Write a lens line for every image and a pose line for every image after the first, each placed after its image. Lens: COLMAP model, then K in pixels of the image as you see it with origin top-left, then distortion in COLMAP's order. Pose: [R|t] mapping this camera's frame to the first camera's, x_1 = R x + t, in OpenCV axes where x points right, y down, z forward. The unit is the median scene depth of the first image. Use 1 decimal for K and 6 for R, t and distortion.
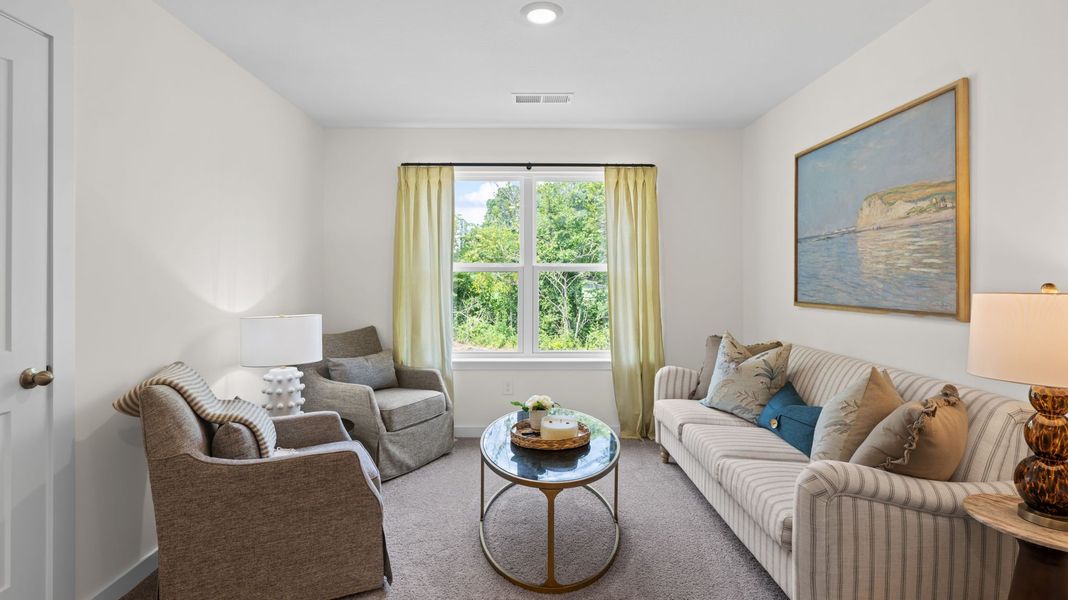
lens RADIAL K [[520.5, 0, 527.1], [0, 520.5, 278.5], [0, 0, 1]] dist [-0.001835, -0.000131]
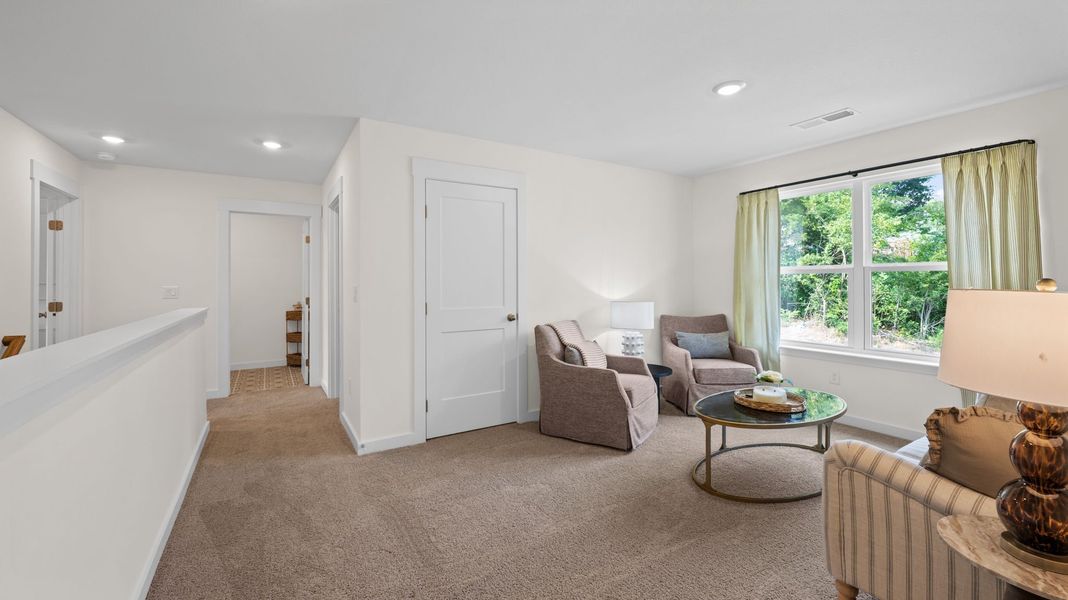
lens RADIAL K [[440.5, 0, 532.0], [0, 440.5, 284.1], [0, 0, 1]] dist [-0.002101, 0.000094]
pose [[0.509589, 0.001152, -0.860417, 0.661960], [0.004923, 0.999979, 0.004255, 0.005666], [0.860404, -0.006404, 0.509573, -0.046861]]
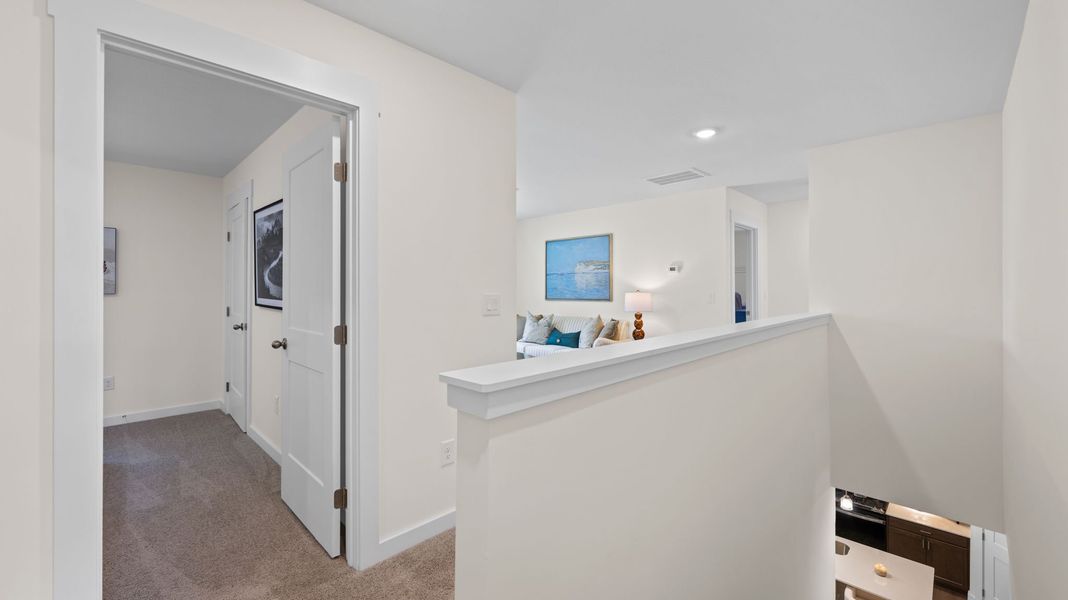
lens RADIAL K [[428.4, 0, 529.4], [0, 428.4, 289.9], [0, 0, 1]] dist [-0.003231, -0.000108]
pose [[0.715785, 0.000799, 0.698320, -1.192665], [0.000957, 0.999997, -0.002125, 0.007506], [-0.698320, 0.002189, 0.715783, -0.526749]]
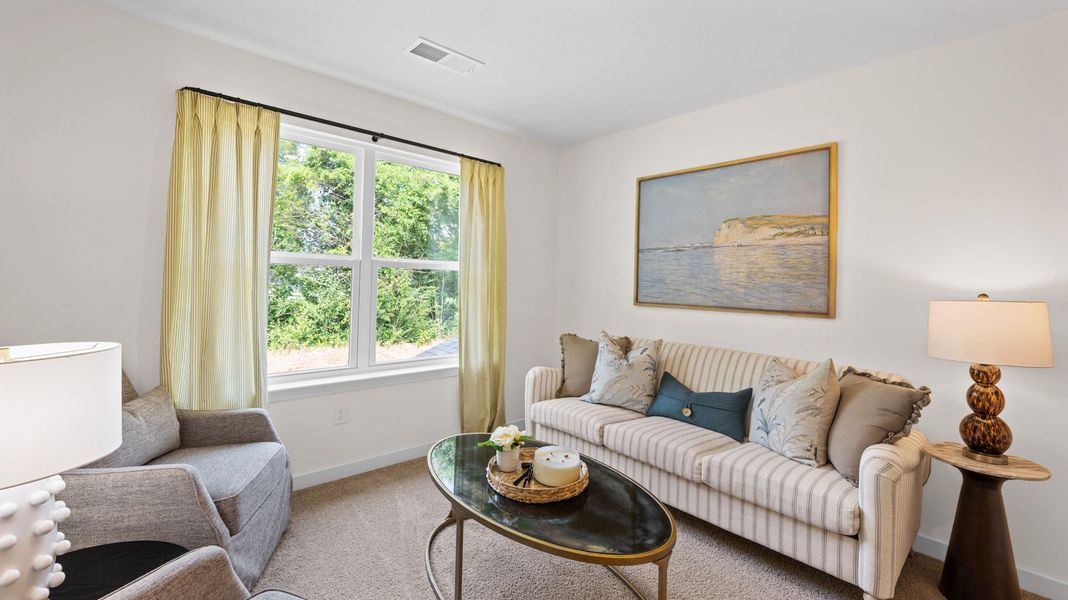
lens RADIAL K [[445.1, 0, 522.4], [0, 445.1, 277.4], [0, 0, 1]] dist [-0.004522, 0.000021]
pose [[0.753783, 0.022727, 0.656730, -0.410354], [-0.025081, 0.999669, -0.005808, 0.001099], [-0.656645, -0.012094, 0.754103, 0.481089]]
